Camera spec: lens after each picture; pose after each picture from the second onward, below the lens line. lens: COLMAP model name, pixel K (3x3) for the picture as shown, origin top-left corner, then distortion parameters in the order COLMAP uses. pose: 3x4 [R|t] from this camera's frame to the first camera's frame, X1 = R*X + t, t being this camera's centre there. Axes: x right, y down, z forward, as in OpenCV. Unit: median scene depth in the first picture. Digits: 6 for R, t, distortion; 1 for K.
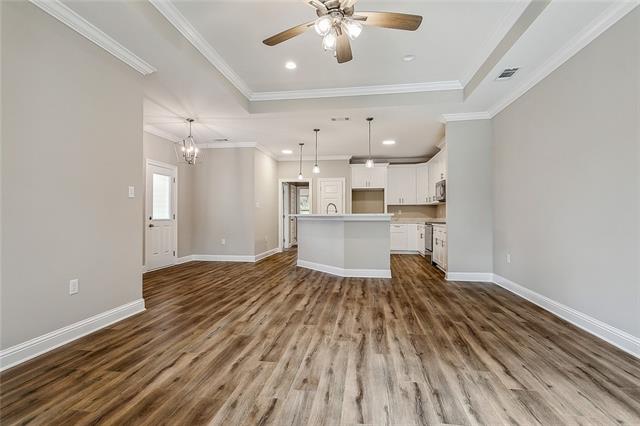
lens RADIAL K [[305.5, 0, 319.4], [0, 305.5, 215.3], [0, 0, 1]] dist [-0.000217, 0.000401]
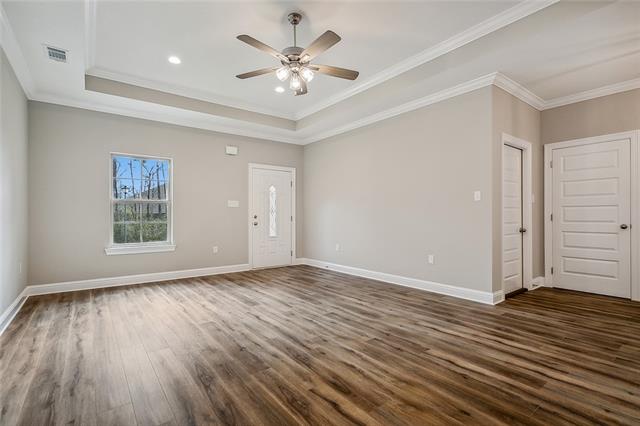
lens RADIAL K [[305.5, 0, 319.4], [0, 305.5, 215.3], [0, 0, 1]] dist [-0.000217, 0.000401]
pose [[-0.692420, -0.001631, -0.721493, 0.722399], [0.003864, 0.999975, -0.005970, 0.002680], [0.721485, -0.006922, -0.692396, 1.536517]]
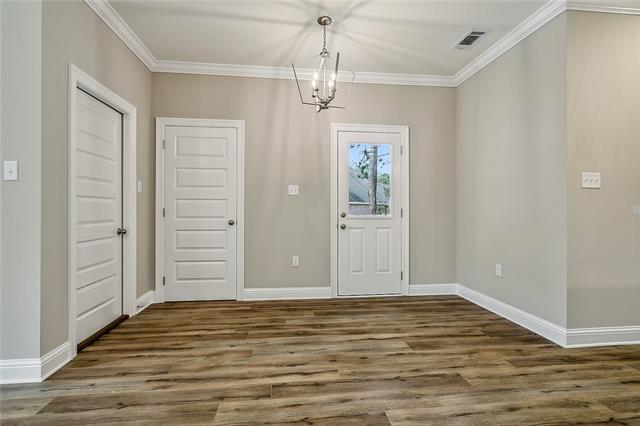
lens RADIAL K [[300.5, 0, 315.0], [0, 300.5, 211.8], [0, 0, 1]] dist [-0.001659, -0.000060]
pose [[0.261130, 0.005910, -0.965285, 0.094516], [-0.003121, 0.999981, 0.005278, -0.002060], [0.965299, 0.001635, 0.261144, 1.580589]]
